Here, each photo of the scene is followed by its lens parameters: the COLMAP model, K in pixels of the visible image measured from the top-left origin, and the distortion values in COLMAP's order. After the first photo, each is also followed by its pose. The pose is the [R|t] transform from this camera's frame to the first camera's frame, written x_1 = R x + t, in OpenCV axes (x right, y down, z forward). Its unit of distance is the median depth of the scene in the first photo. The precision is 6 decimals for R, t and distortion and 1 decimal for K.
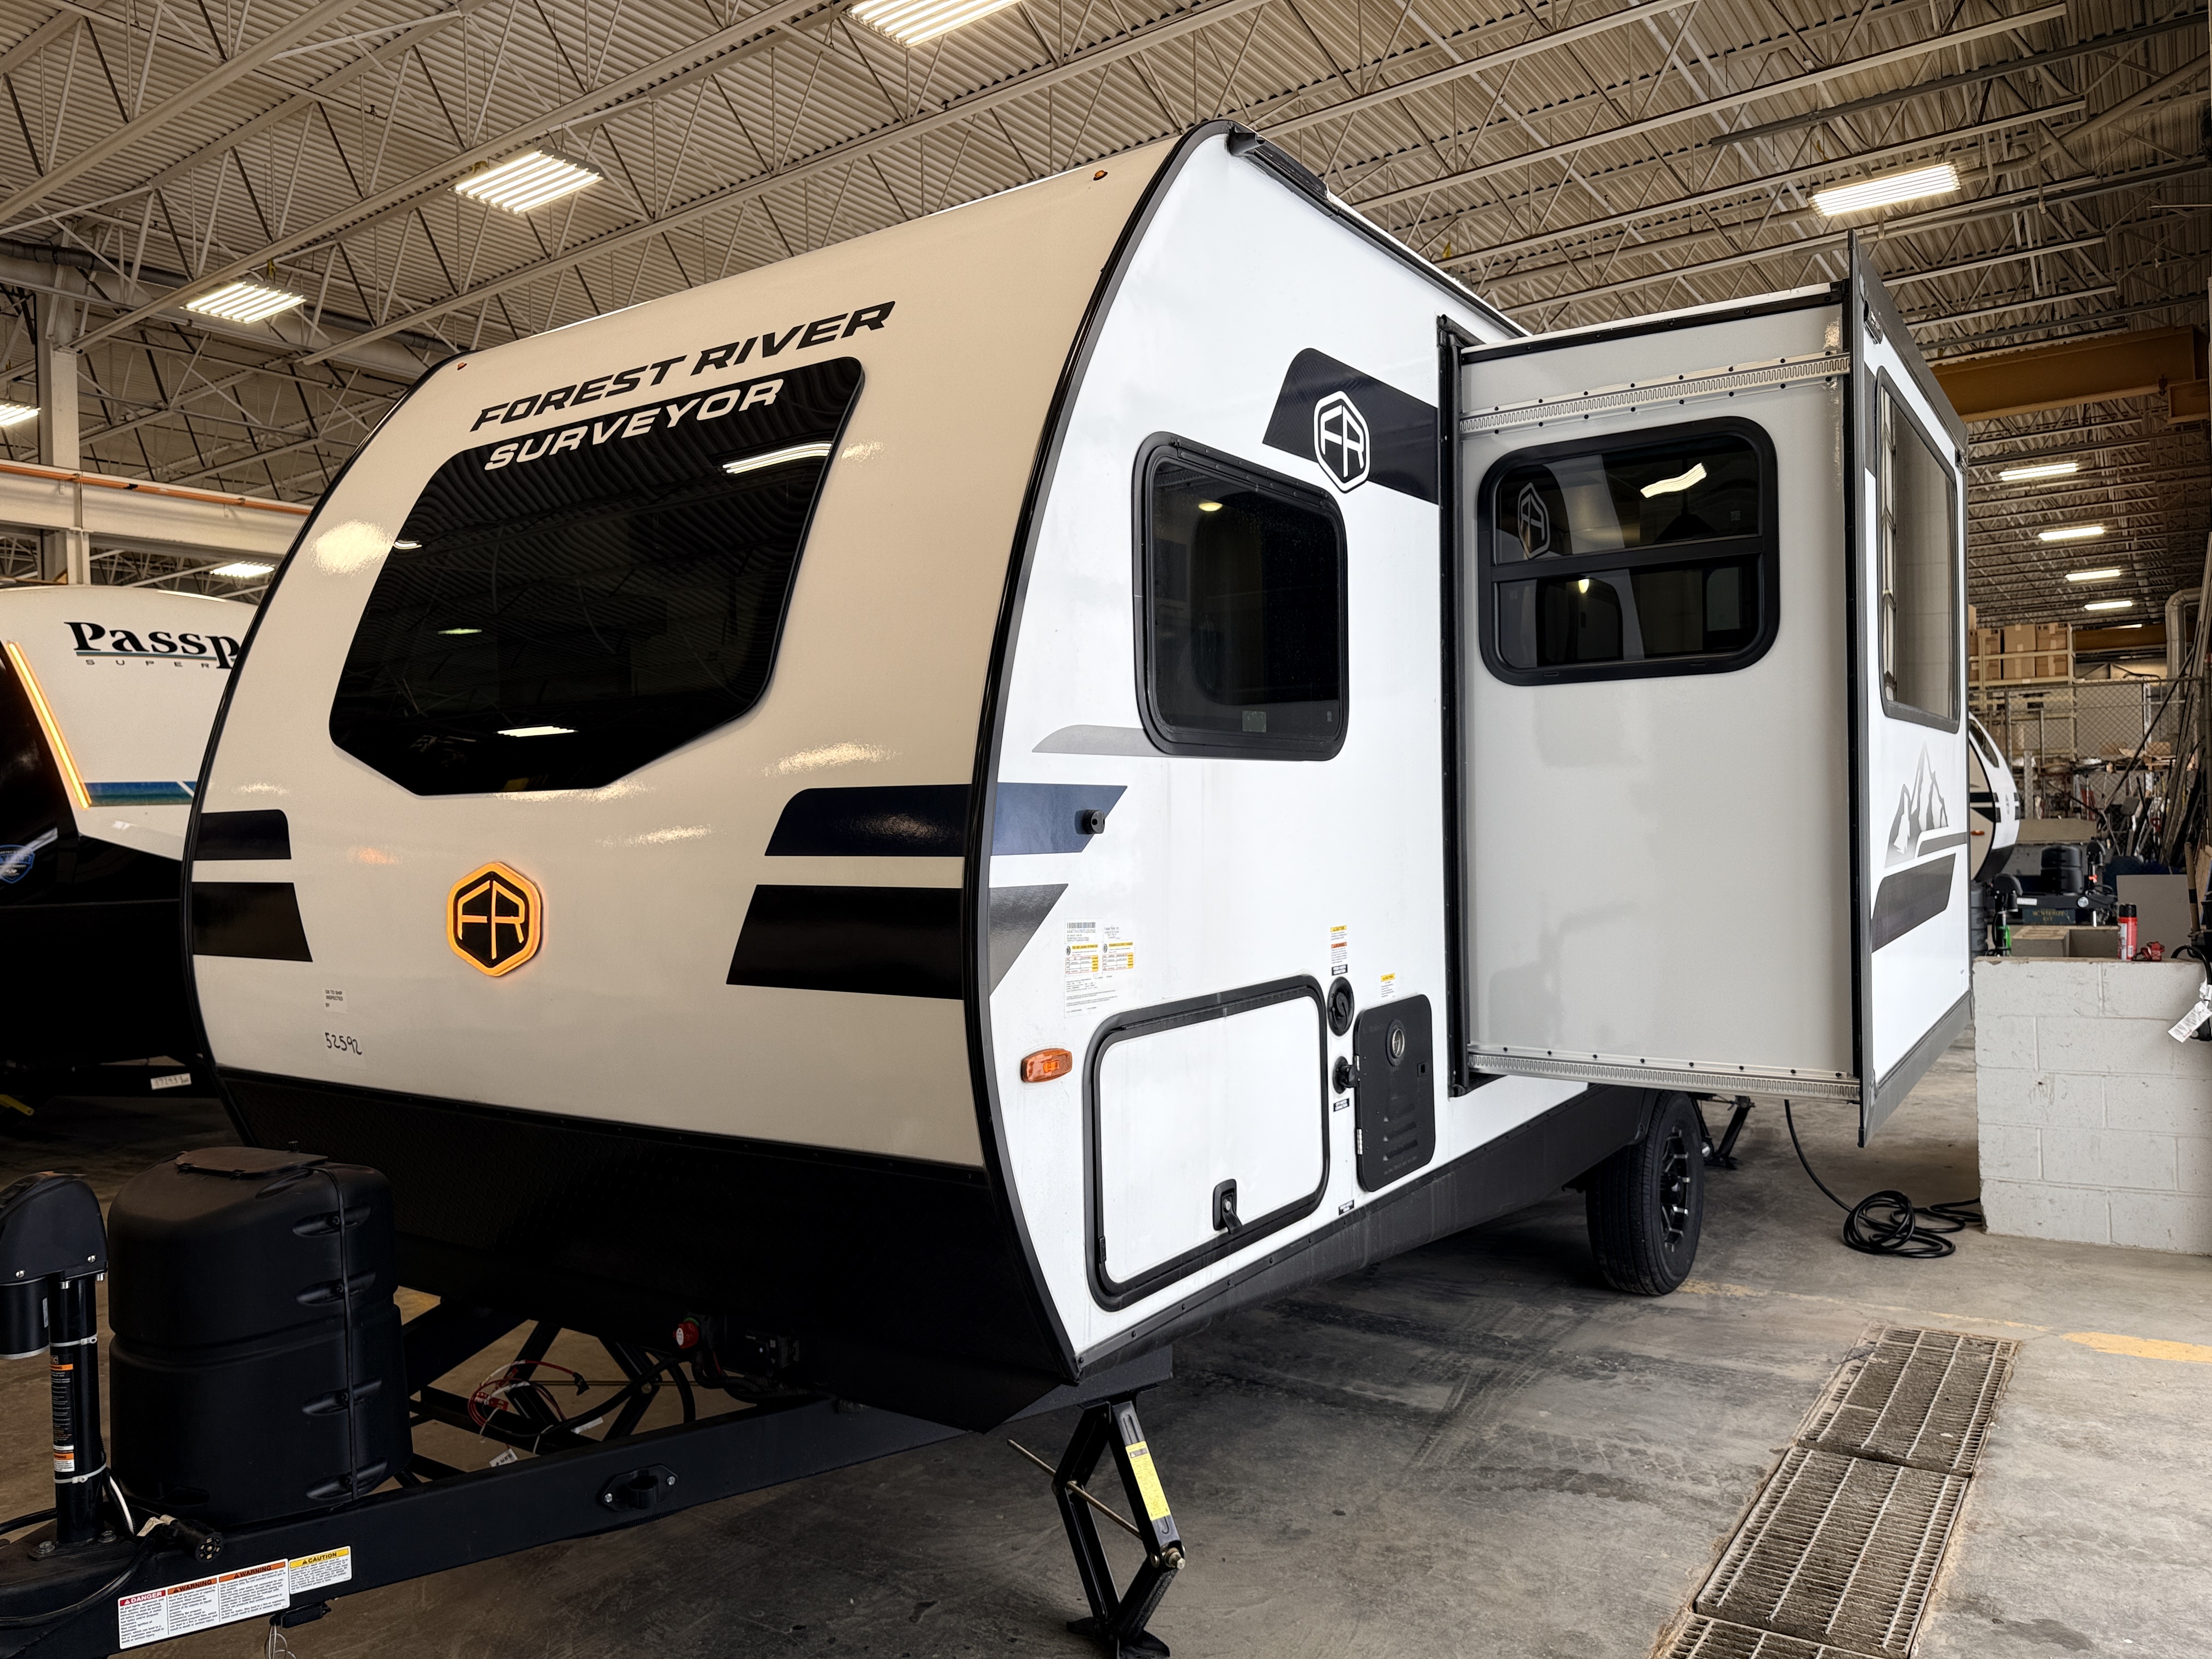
lens RADIAL K [[1550.1, 0, 1106.0], [0, 1550.1, 829.5], [0, 0, 1]] dist [0.001888, 0.007689]
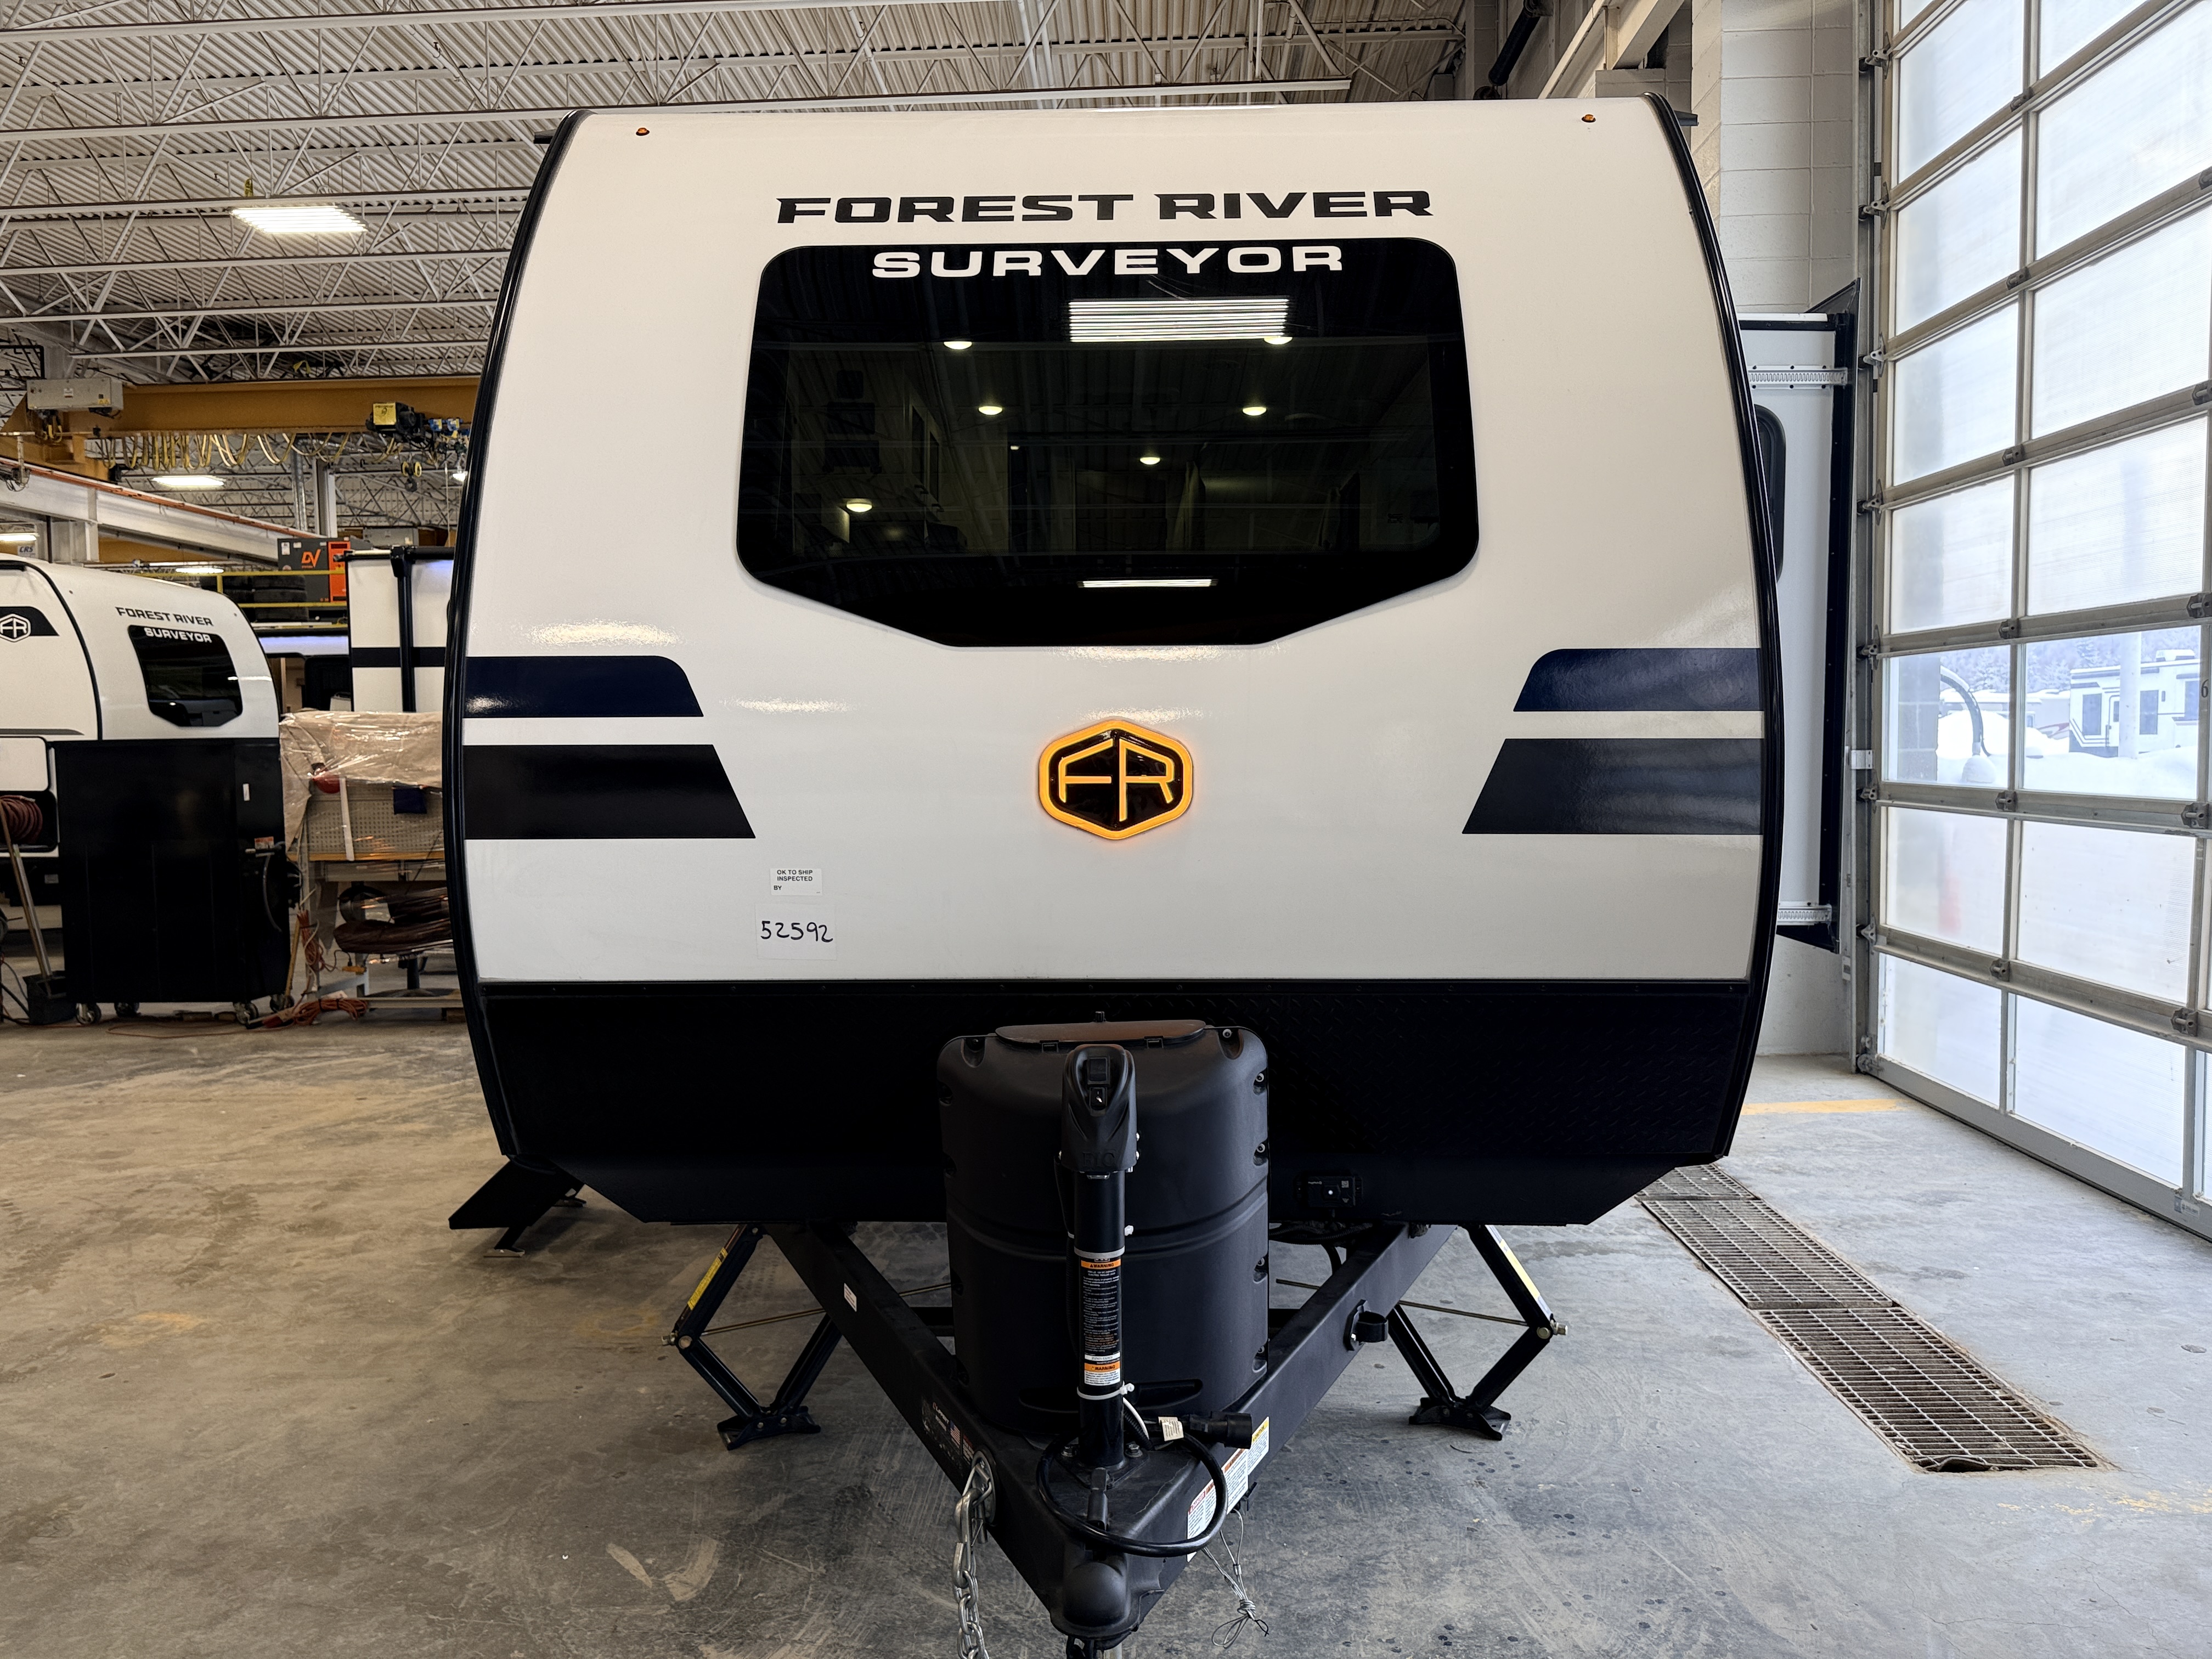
lens RADIAL K [[1564.0, 0, 1102.2], [0, 1564.0, 845.1], [0, 0, 1]] dist [0.010517, -0.006454]
pose [[0.850198, -0.020052, 0.526081, -0.883564], [-0.009303, 0.998546, 0.053095, 0.046322], [-0.526381, -0.050036, 0.848775, 0.193672]]
